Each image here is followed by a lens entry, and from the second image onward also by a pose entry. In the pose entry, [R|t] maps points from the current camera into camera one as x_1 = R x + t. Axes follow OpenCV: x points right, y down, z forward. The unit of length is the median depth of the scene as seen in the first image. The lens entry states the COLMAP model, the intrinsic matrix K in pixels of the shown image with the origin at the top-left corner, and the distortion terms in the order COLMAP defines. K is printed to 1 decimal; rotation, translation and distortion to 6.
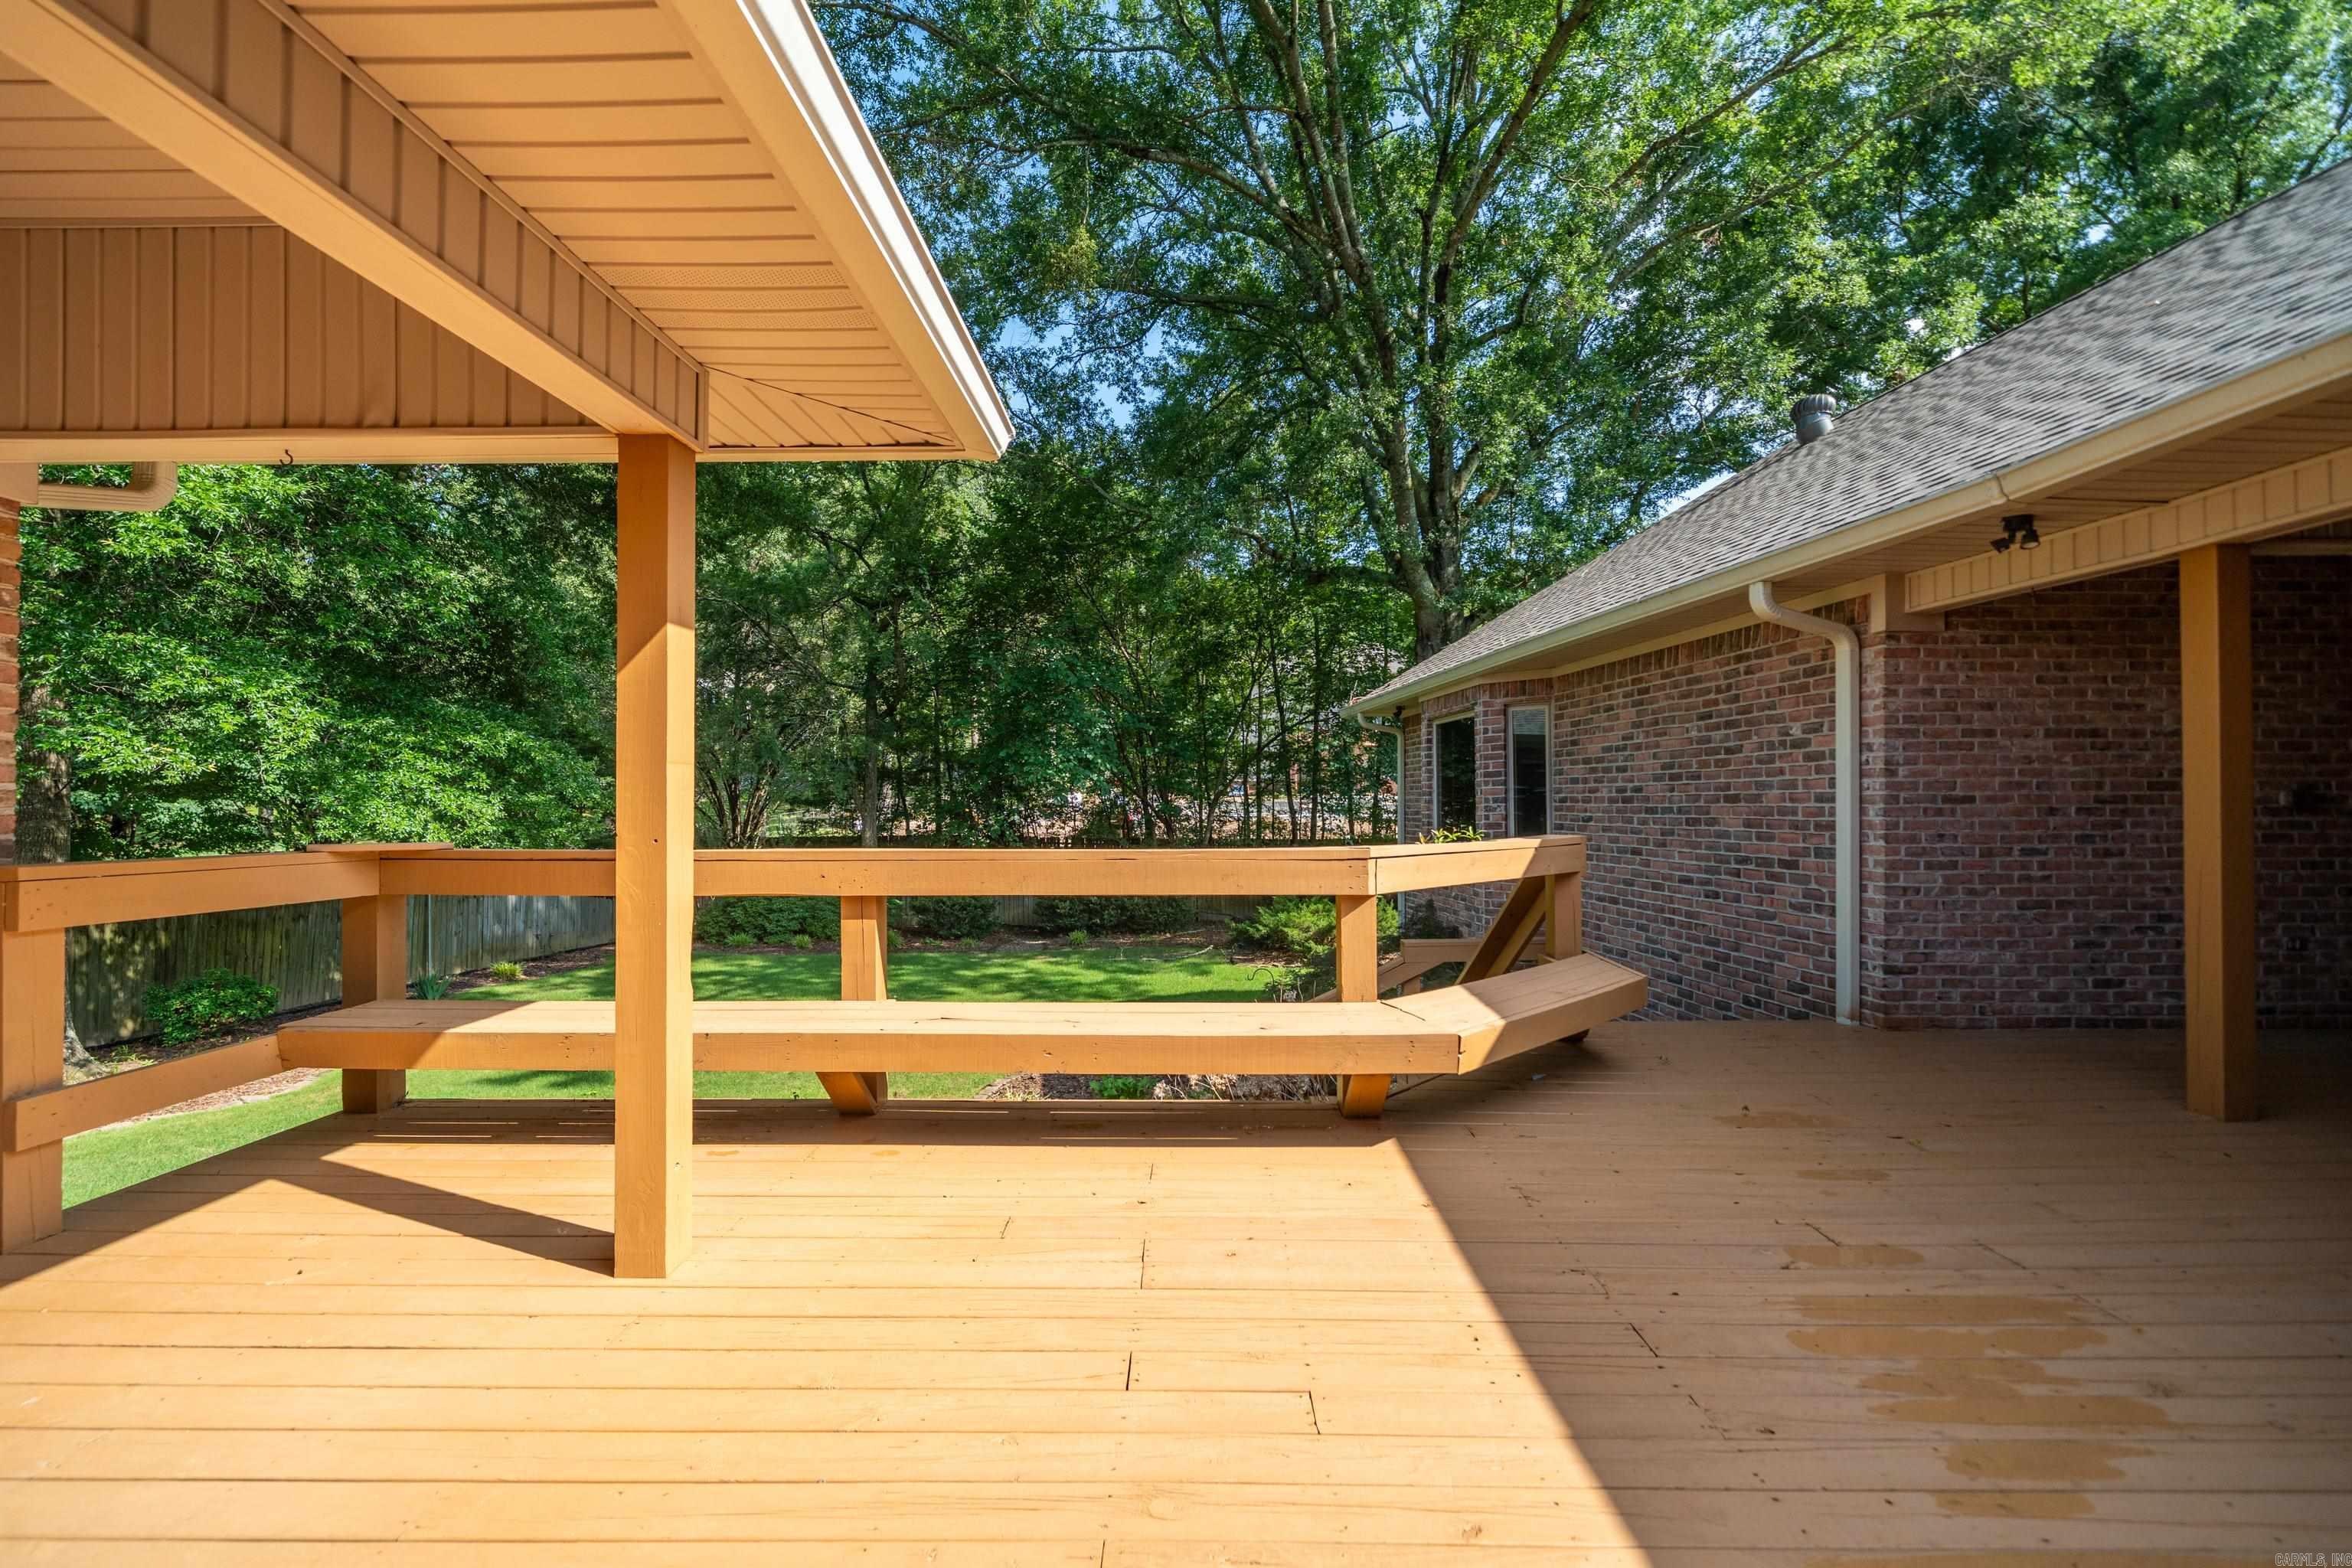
lens RADIAL K [[977.2, 0, 1183.4], [0, 977.2, 788.2], [0, 0, 1]] dist [-0.001470, 0.000275]
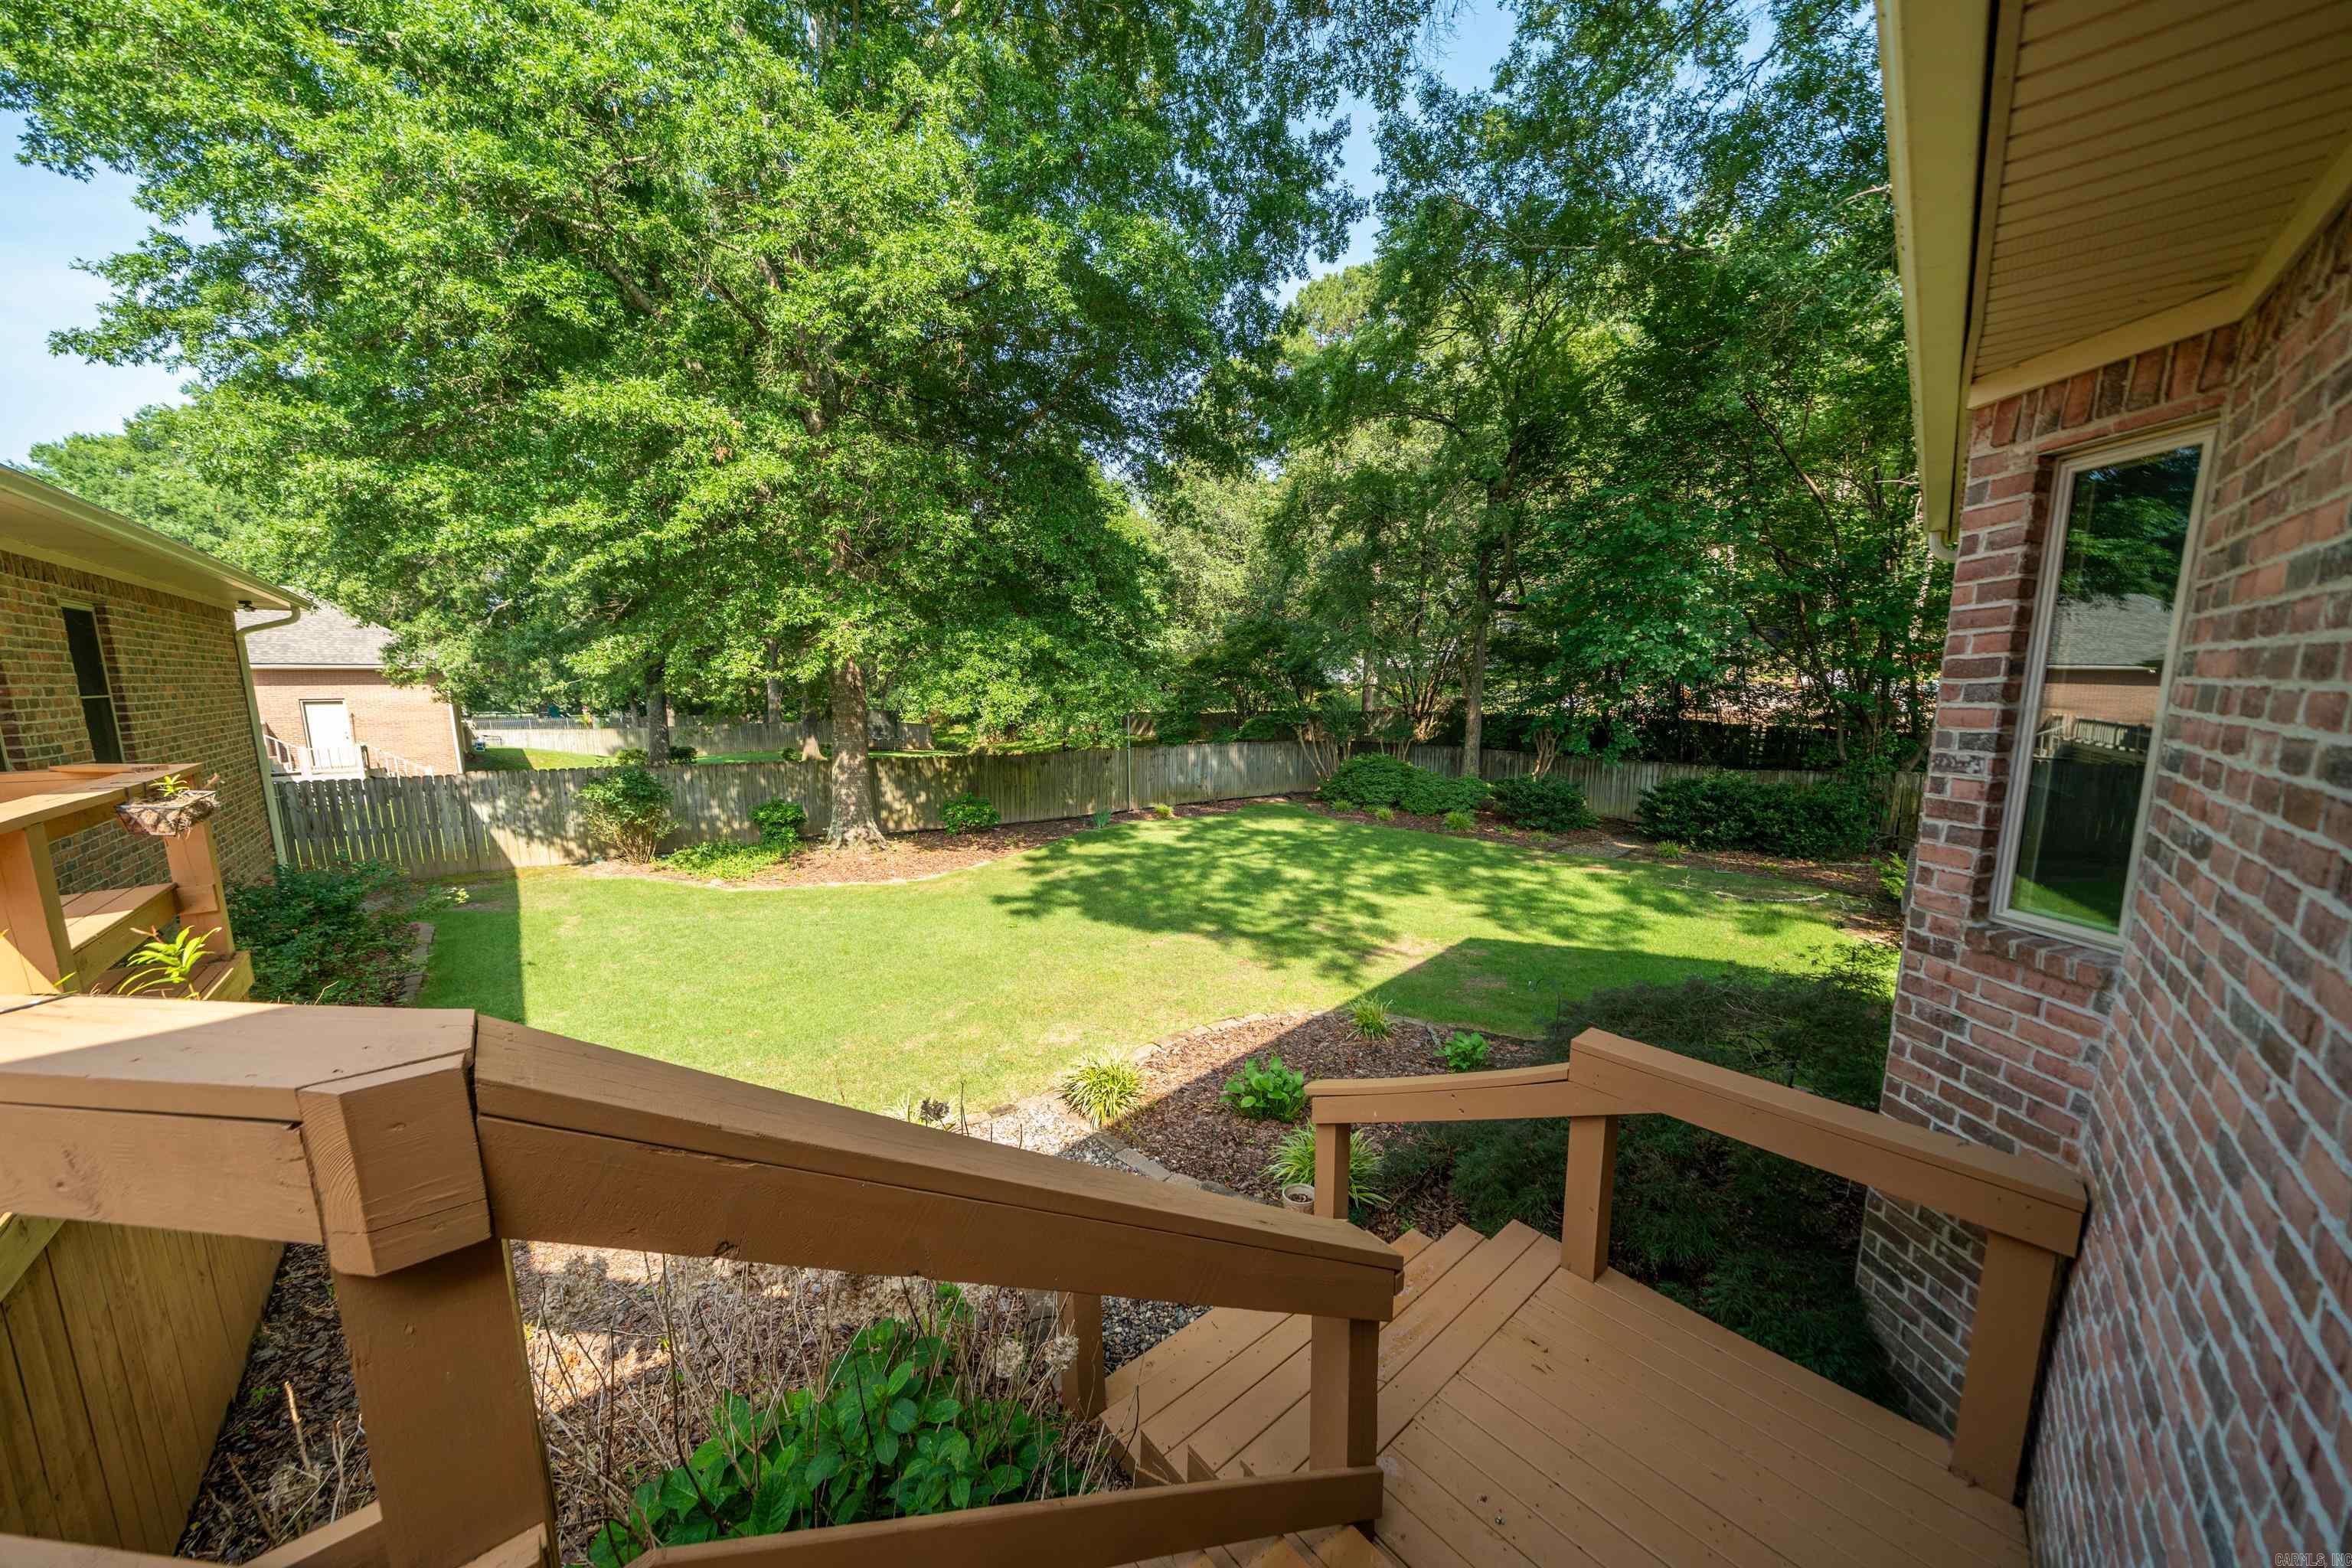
lens RADIAL K [[815.1, 0, 1175.9], [0, 815.1, 808.6], [0, 0, 1]] dist [-0.006319, -0.000073]
pose [[0.697415, 0.110553, -0.708089, 0.627465], [0.013821, 0.985772, 0.167520, -0.033393], [0.716534, -0.126618, 0.685964, 1.108066]]
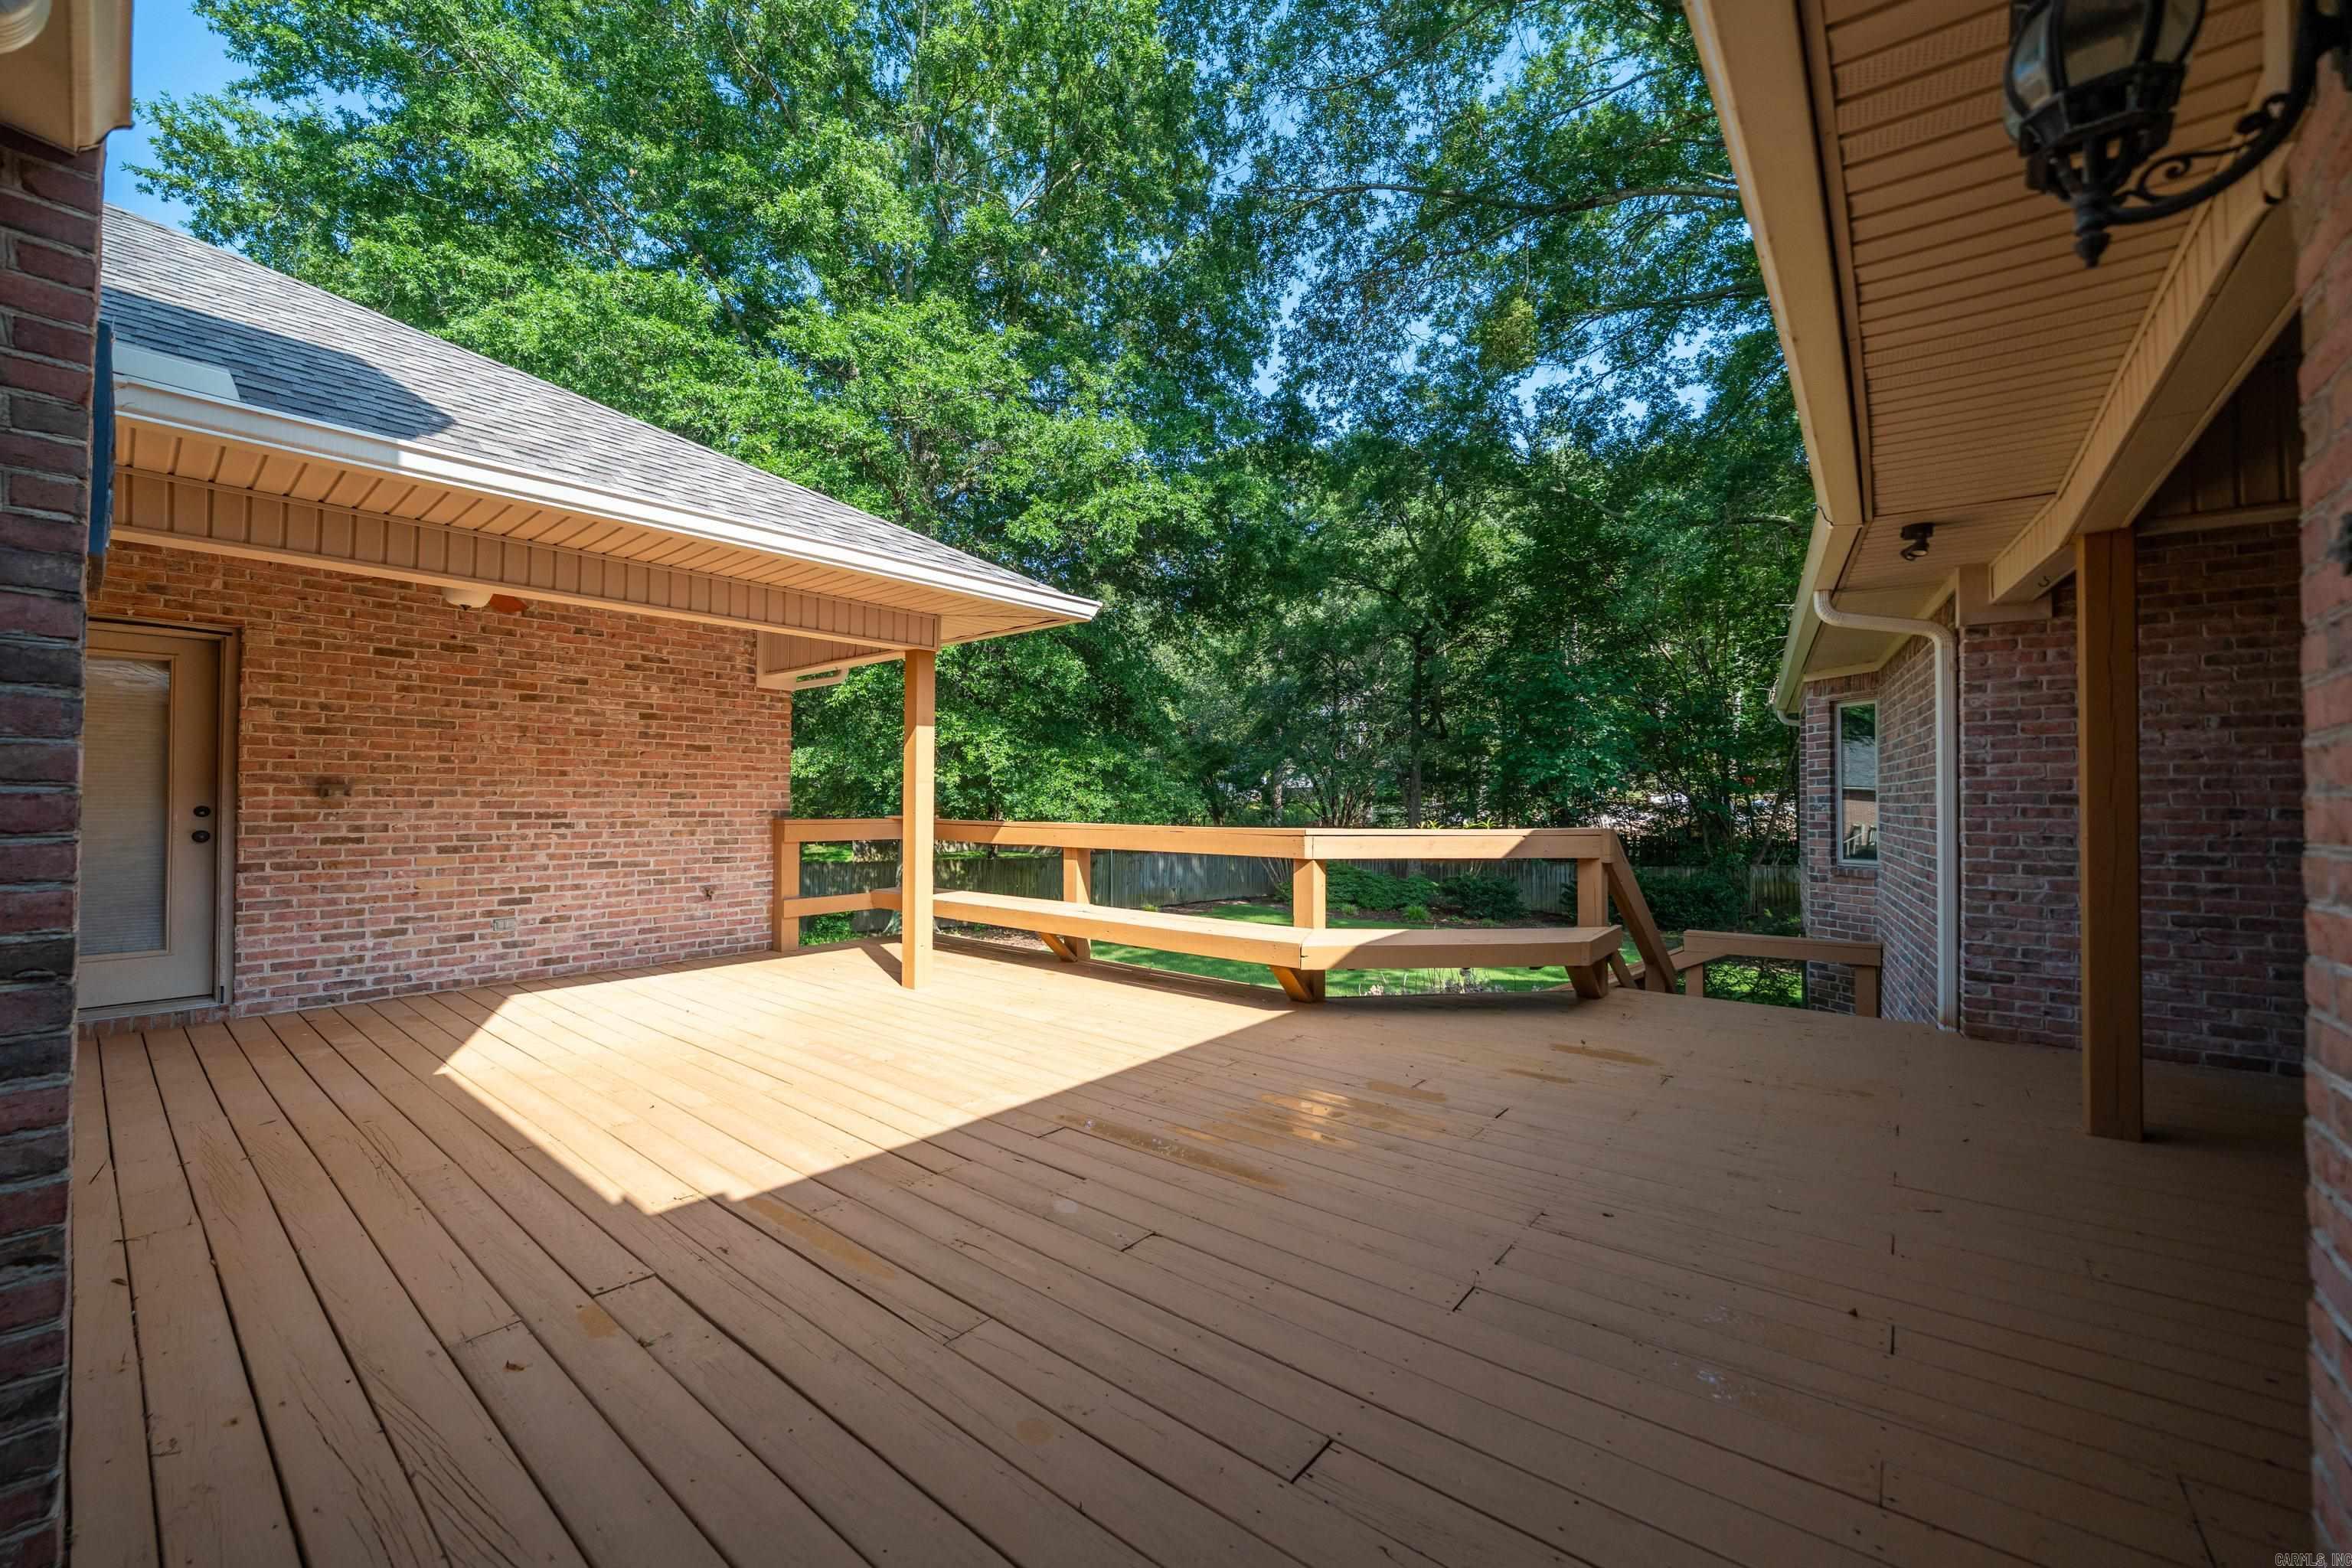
lens RADIAL K [[851.4, 0, 1160.4], [0, 851.4, 785.8], [0, 0, 1]] dist [-0.006937, 0.000259]
pose [[0.791714, -0.005634, -0.610866, 0.598502], [0.004005, 0.999984, -0.004031, -0.001488], [0.610879, 0.000745, 0.791724, -0.152966]]
